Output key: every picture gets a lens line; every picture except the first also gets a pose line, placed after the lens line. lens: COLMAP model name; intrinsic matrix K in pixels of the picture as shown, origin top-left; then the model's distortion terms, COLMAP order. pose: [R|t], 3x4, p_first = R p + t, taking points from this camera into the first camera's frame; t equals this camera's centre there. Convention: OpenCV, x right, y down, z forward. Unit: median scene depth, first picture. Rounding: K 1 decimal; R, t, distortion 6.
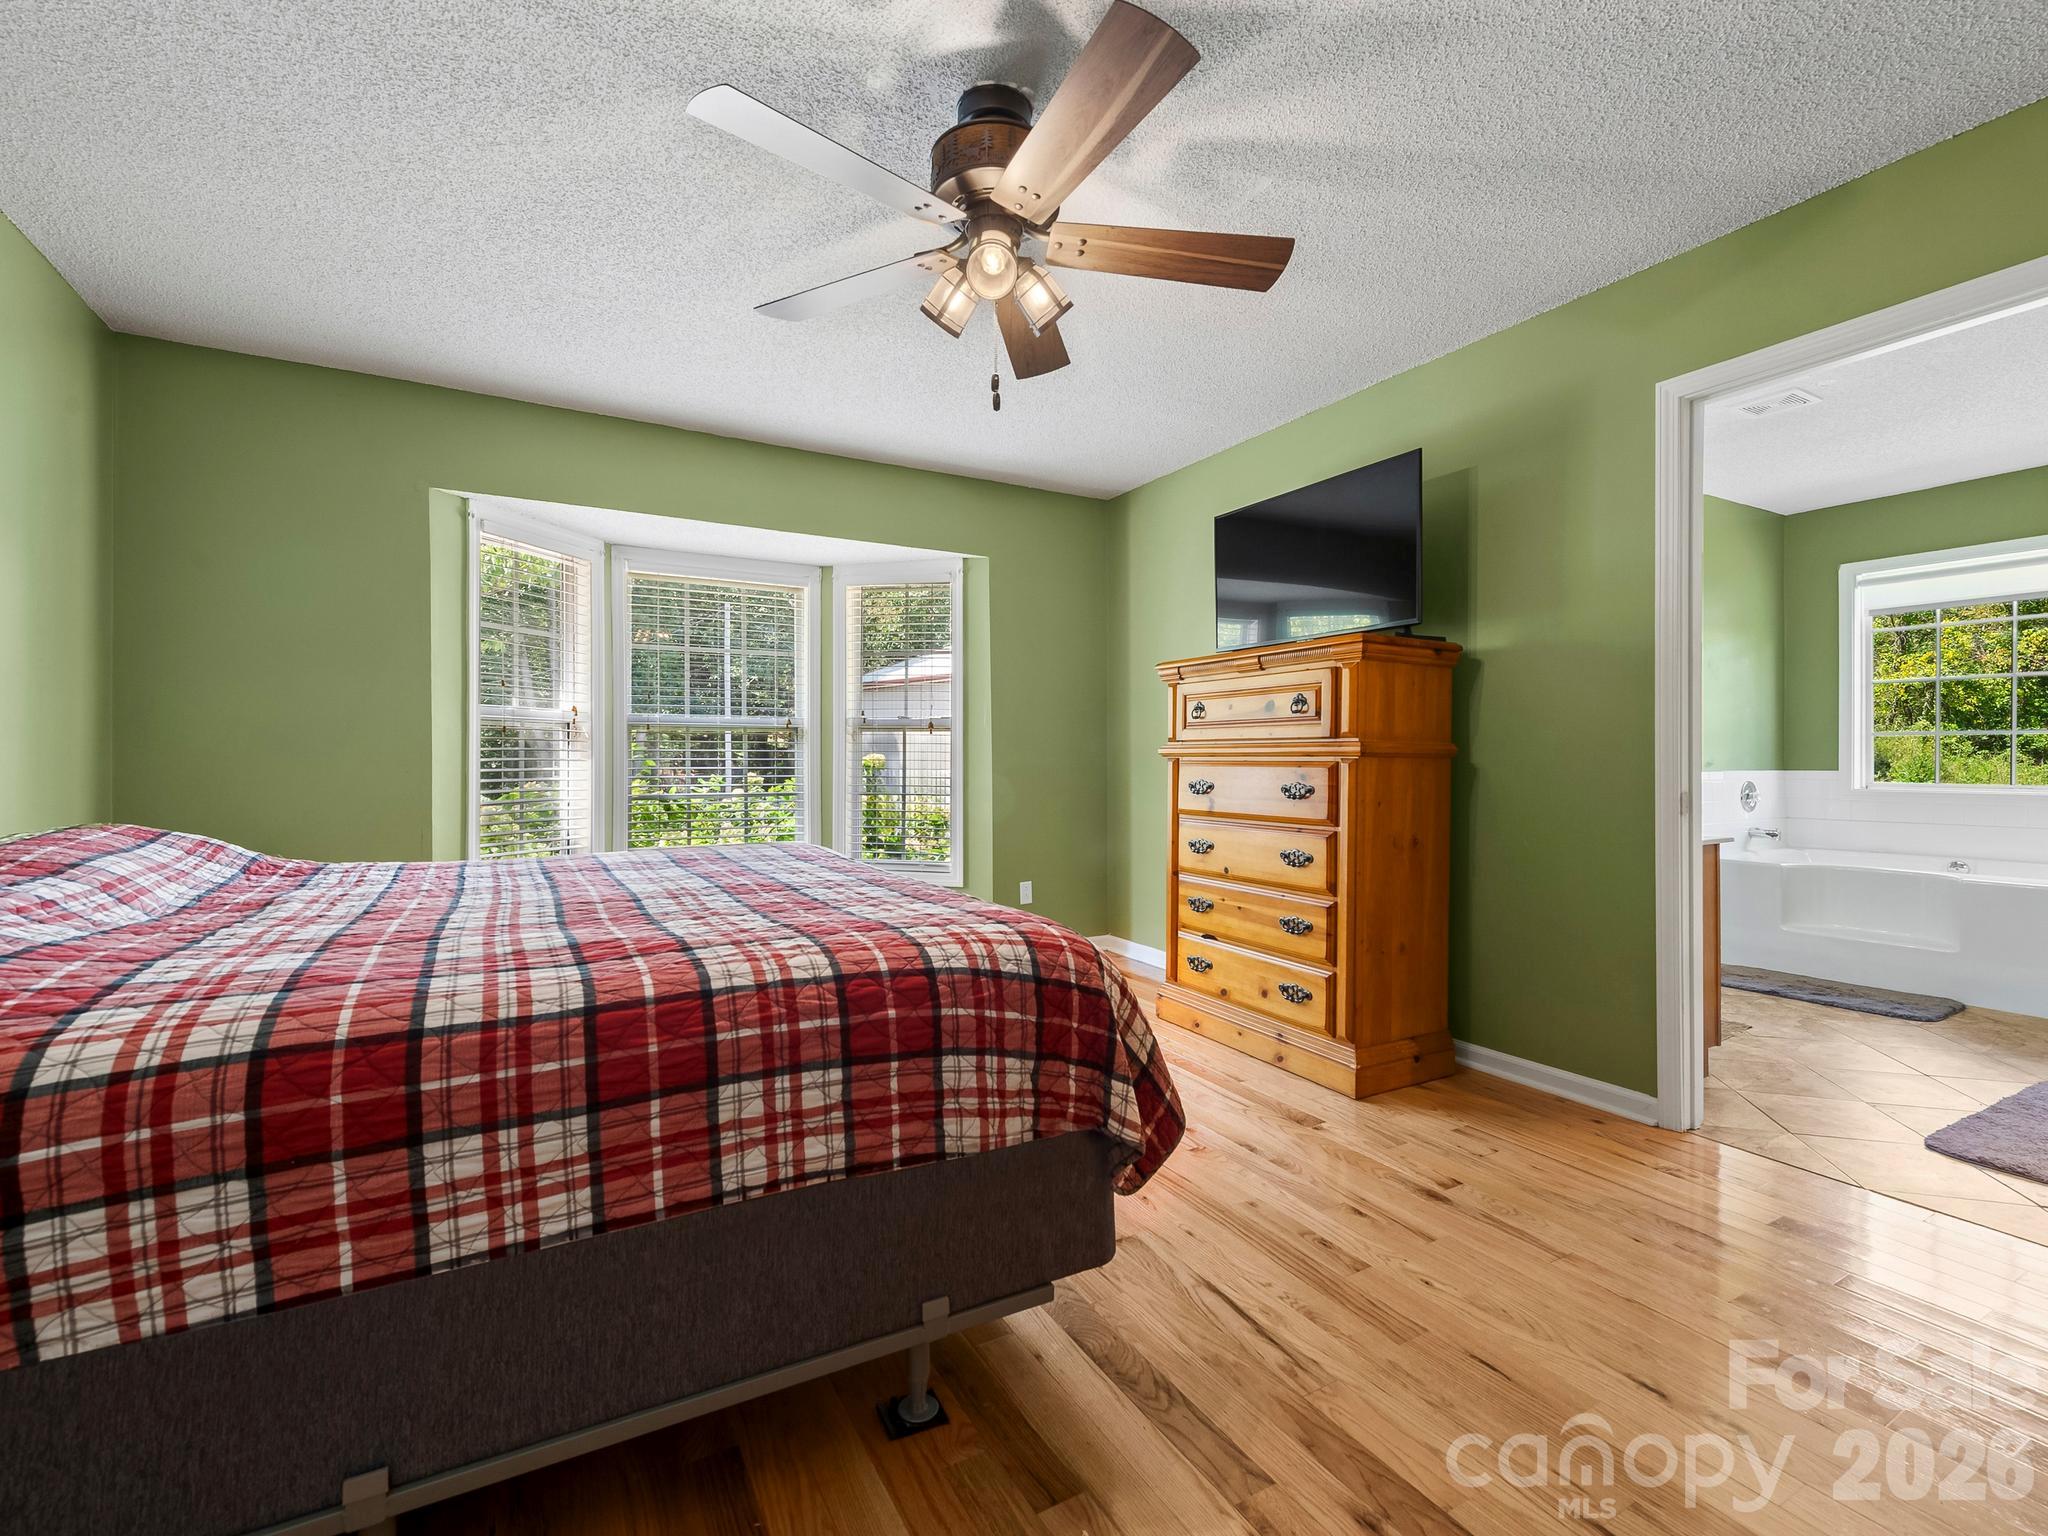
lens RADIAL K [[925.1, 0, 1035.7], [0, 925.1, 762.9], [0, 0, 1]] dist [0.015113, -0.002917]
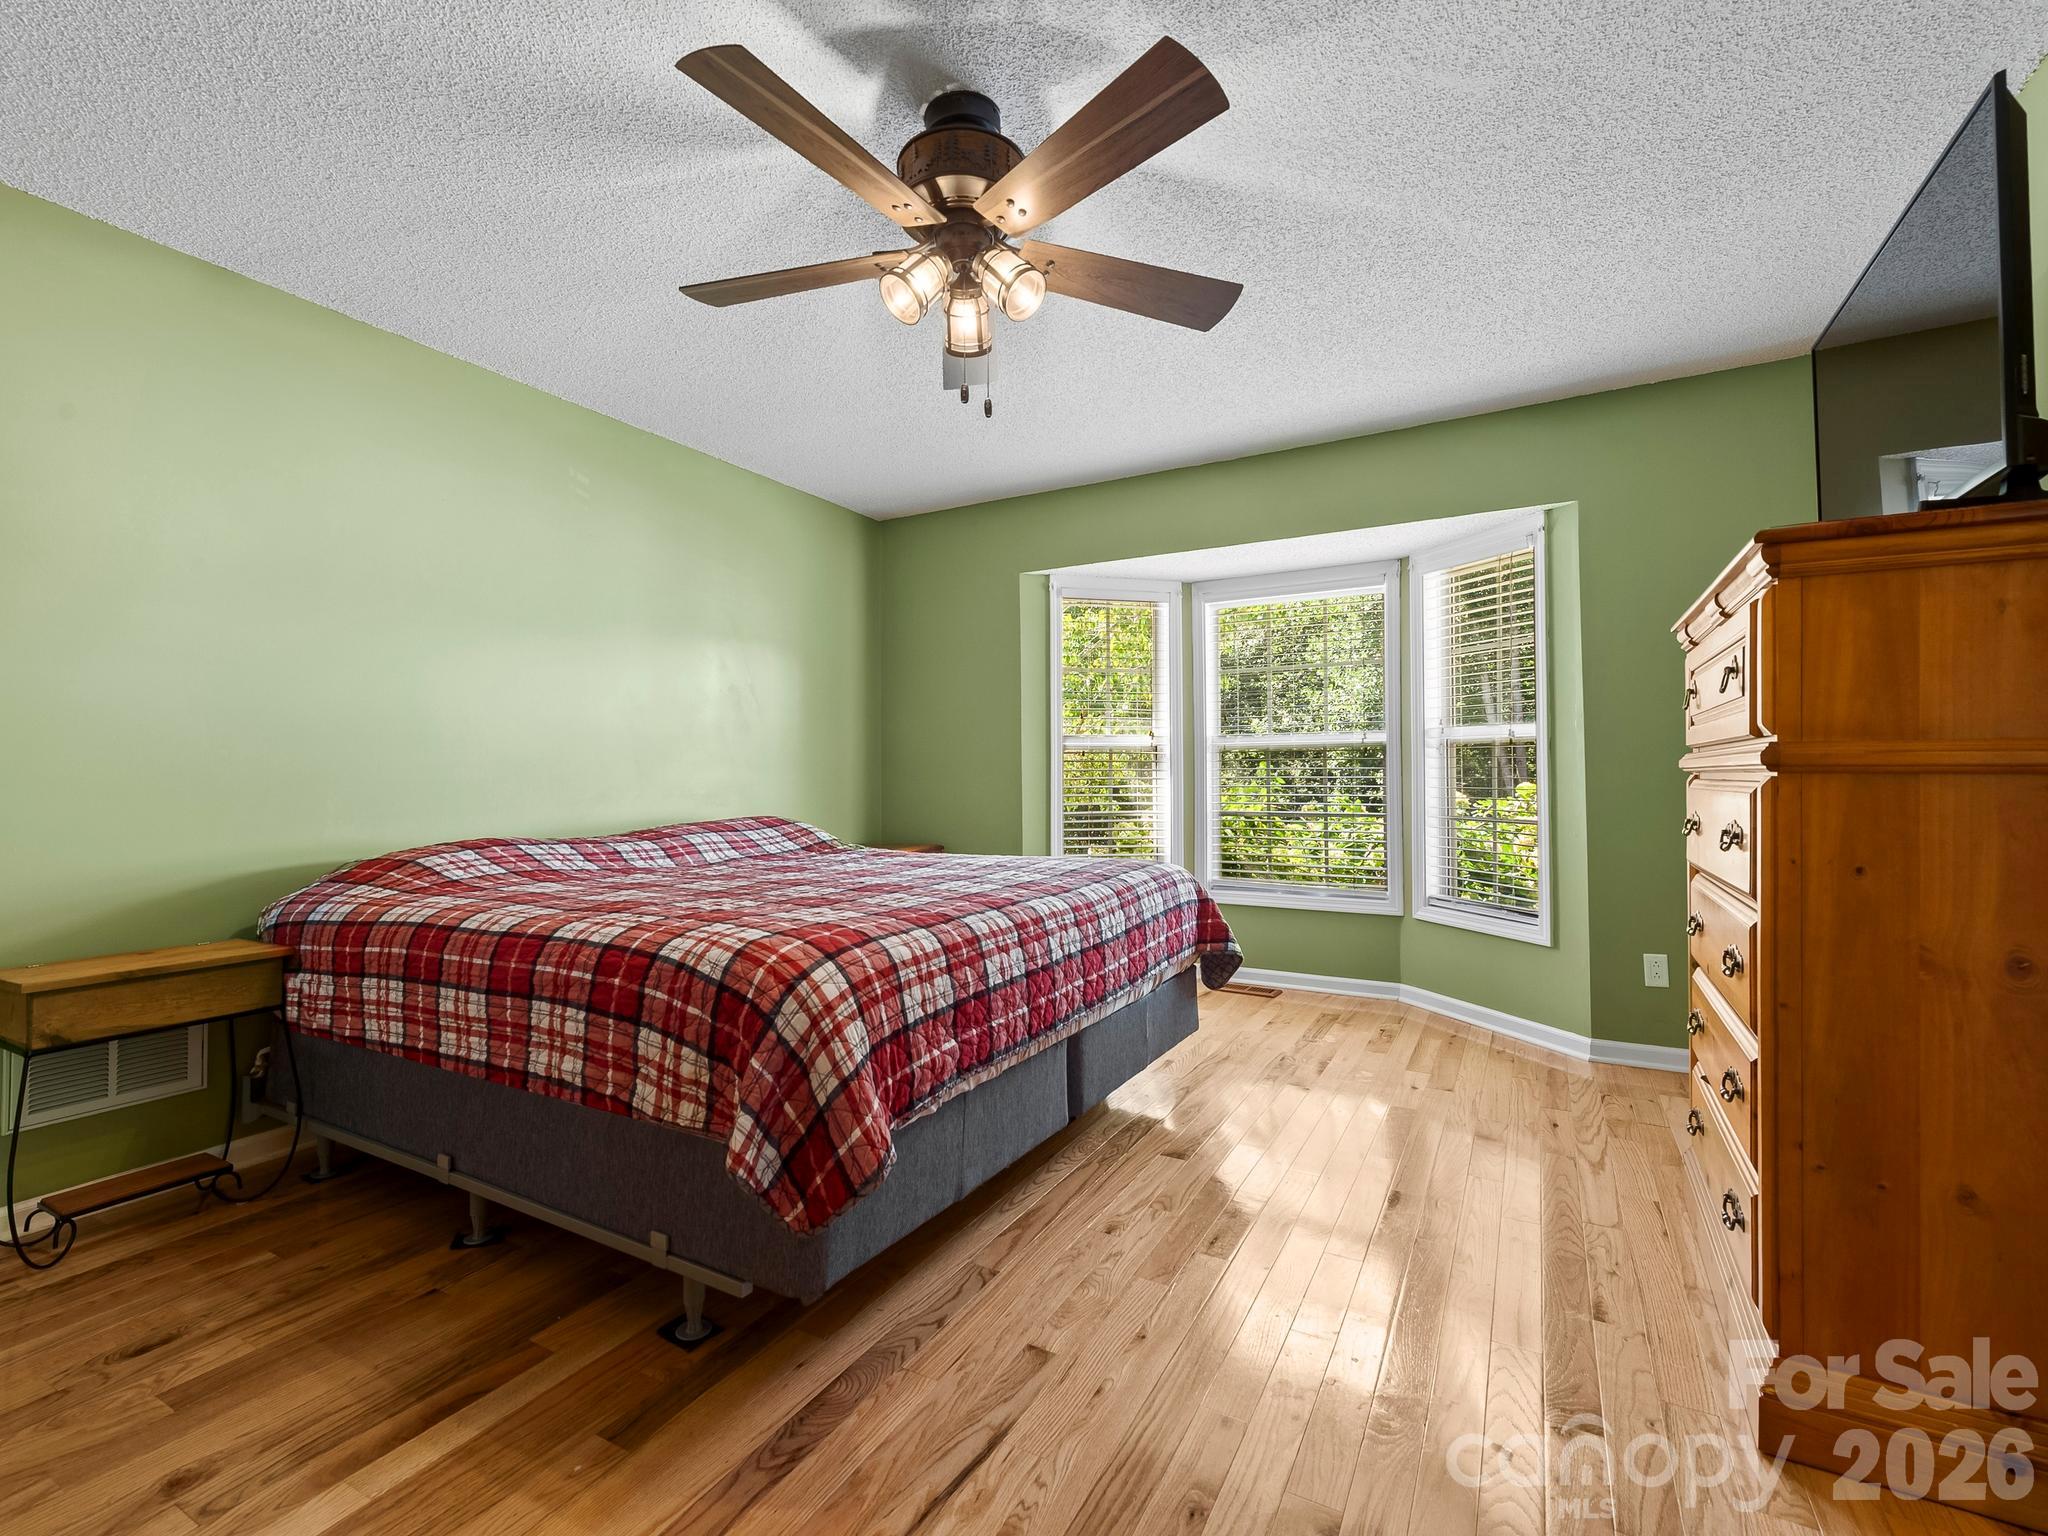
lens RADIAL K [[925.1, 0, 1018.5], [0, 925.1, 767.1], [0, 0, 1]] dist [0.015113, -0.002917]
pose [[0.512034, -0.010189, -0.858905, 1.165534], [0.000621, 0.999934, -0.011492, -0.007782], [0.858965, 0.005351, 0.512007, 0.782028]]
